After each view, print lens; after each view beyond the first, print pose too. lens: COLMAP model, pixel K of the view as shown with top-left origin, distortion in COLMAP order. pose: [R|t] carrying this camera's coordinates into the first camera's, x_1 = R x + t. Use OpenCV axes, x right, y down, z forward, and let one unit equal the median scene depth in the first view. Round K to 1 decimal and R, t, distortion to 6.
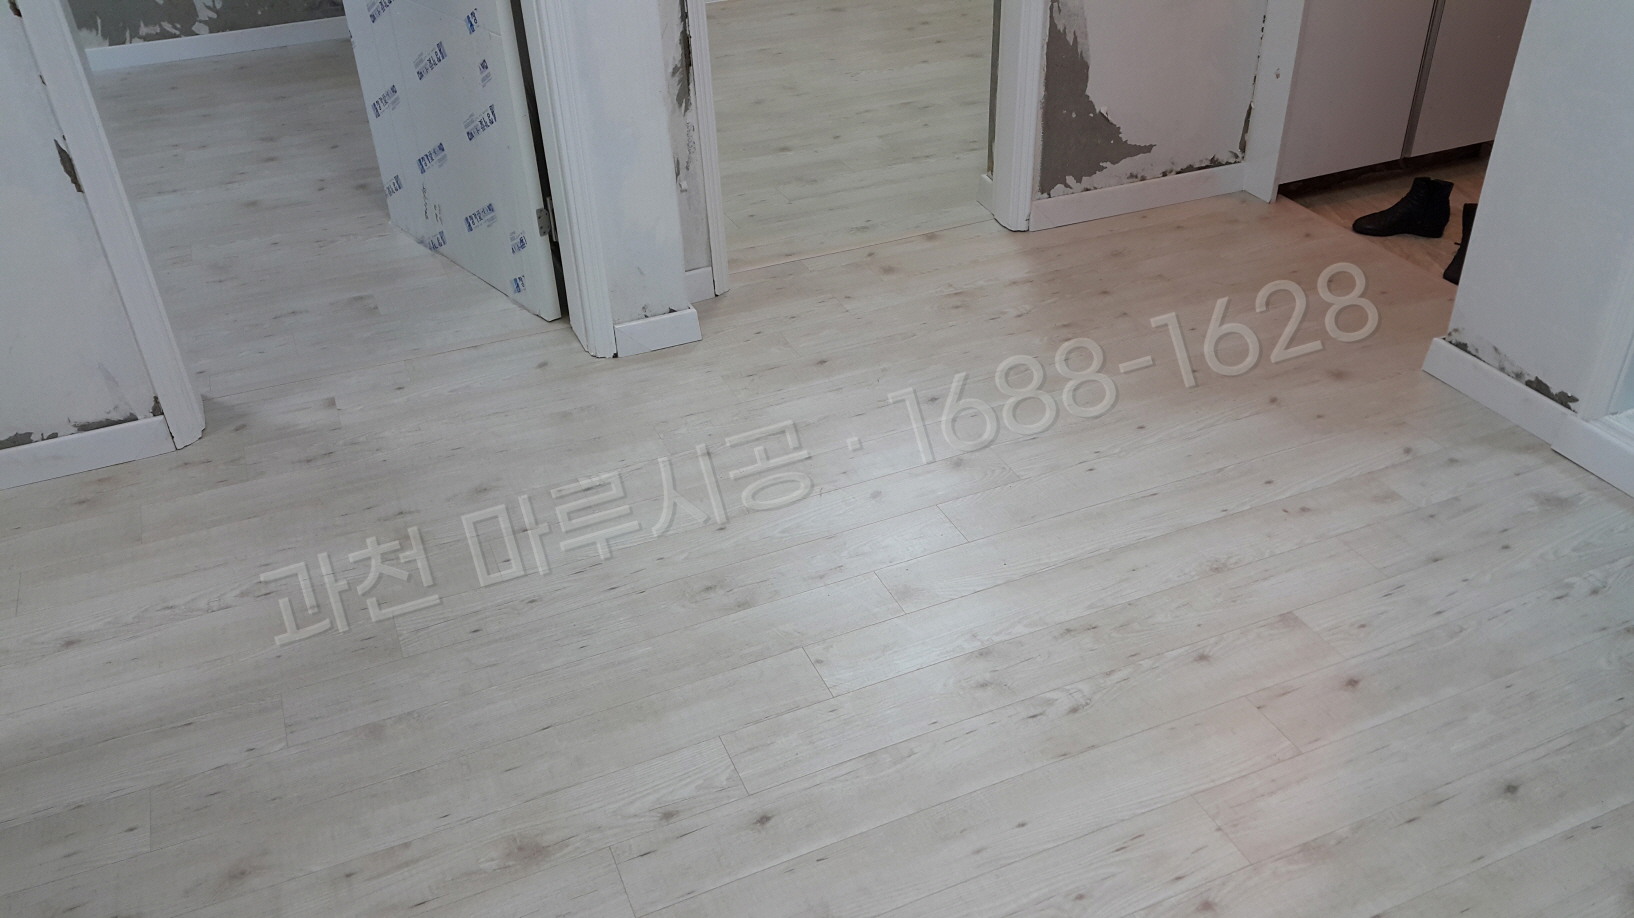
lens RADIAL K [[1331.6, 0, 817.0], [0, 1331.6, 459.0], [0, 0, 1]] dist [0.051325, -0.061672]
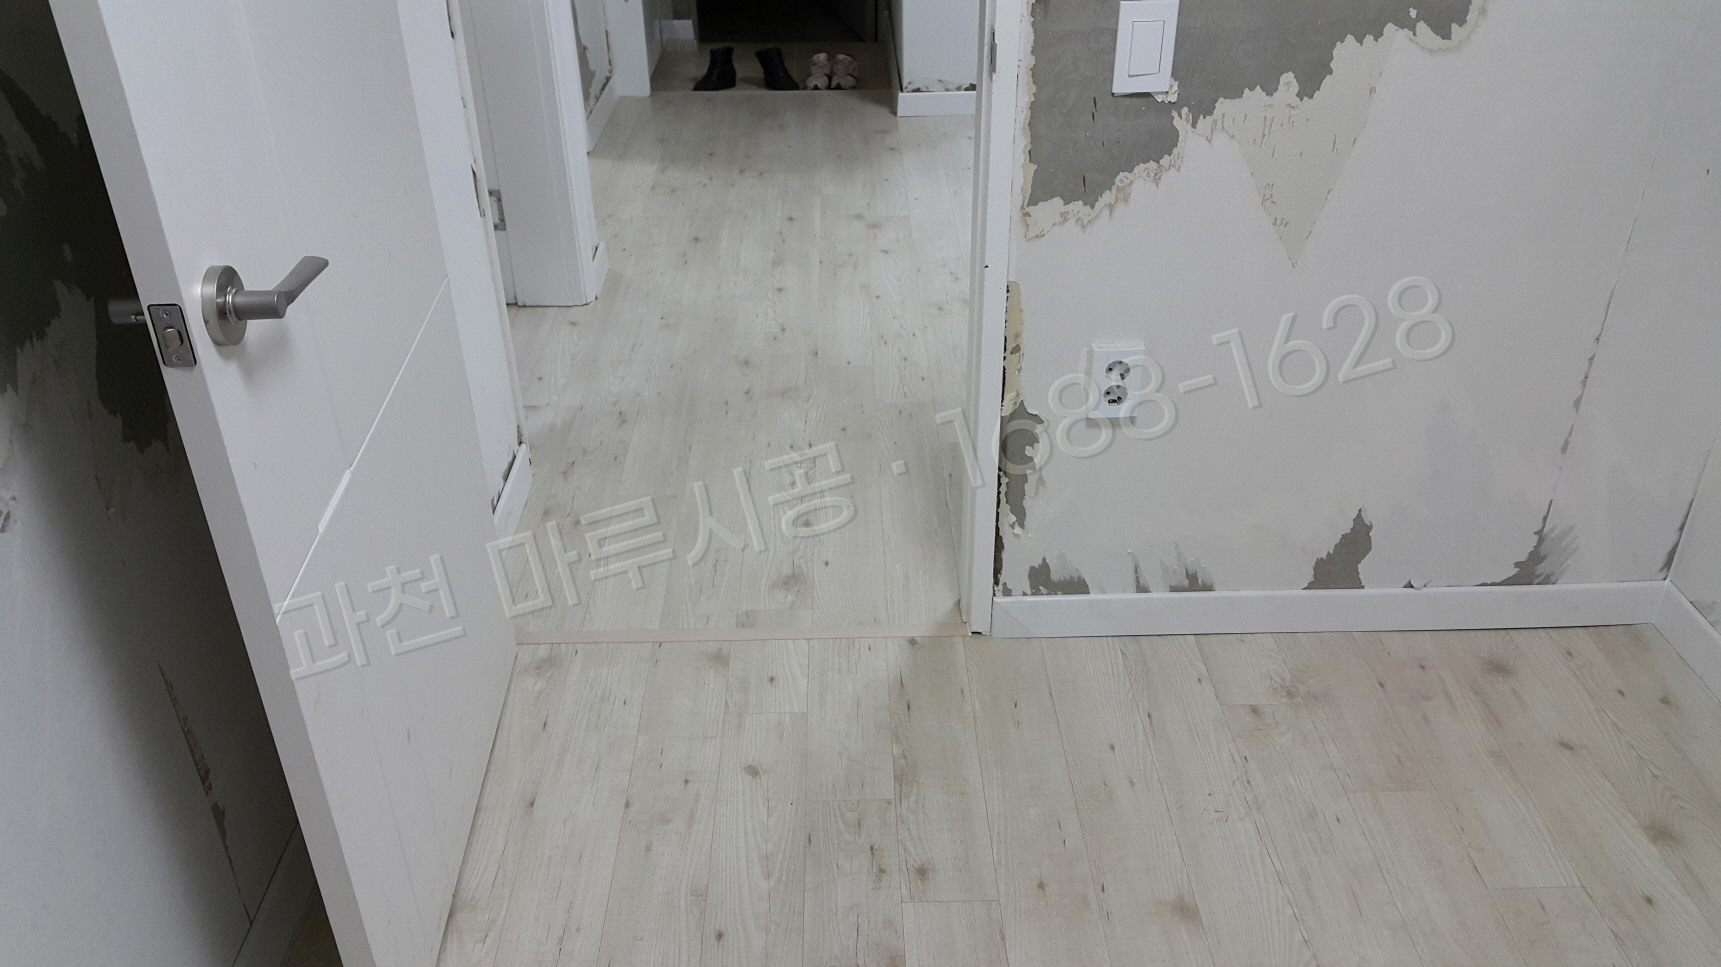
lens RADIAL K [[1402.5, 0, 860.5], [0, 1402.5, 483.5], [0, 0, 1]] dist [0.051325, -0.061672]
pose [[0.393730, -0.462255, 0.794542, -1.274154], [0.501213, 0.832526, 0.235980, -0.134378], [-0.770560, 0.305322, 0.559478, 0.228271]]
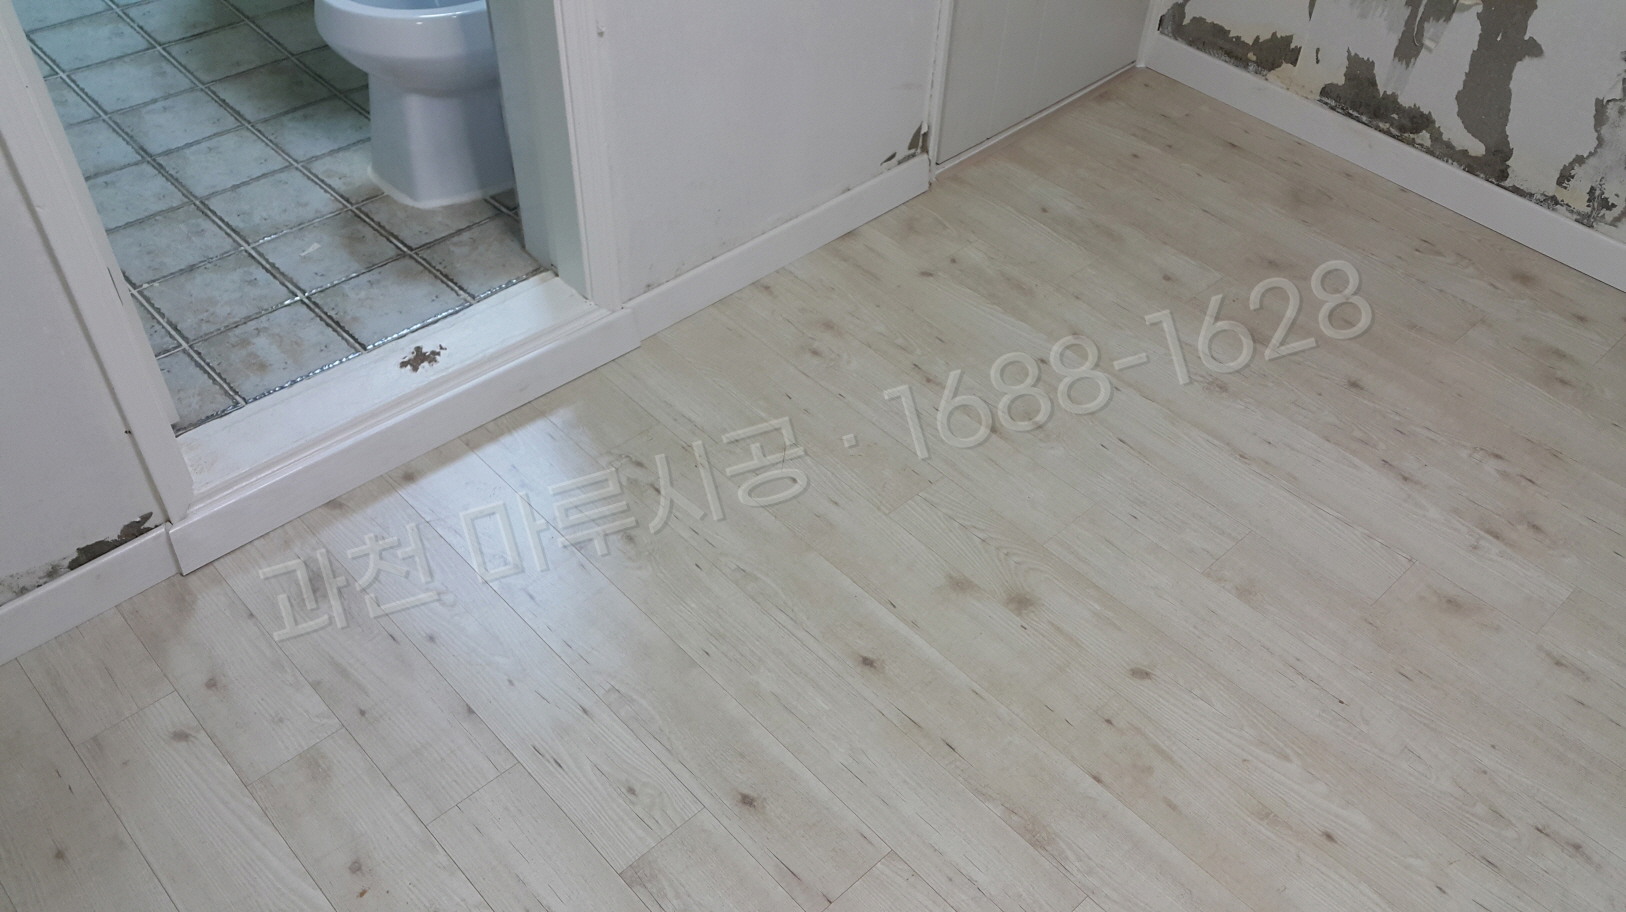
lens RADIAL K [[1325.0, 0, 813.0], [0, 1325.0, 456.0], [0, 0, 1]] dist [0.051325, -0.061672]
pose [[-0.354257, -0.645302, 0.676821, -0.013203], [0.482924, 0.493542, 0.723326, -0.392242], [-0.800804, 0.583097, 0.136792, 0.597339]]
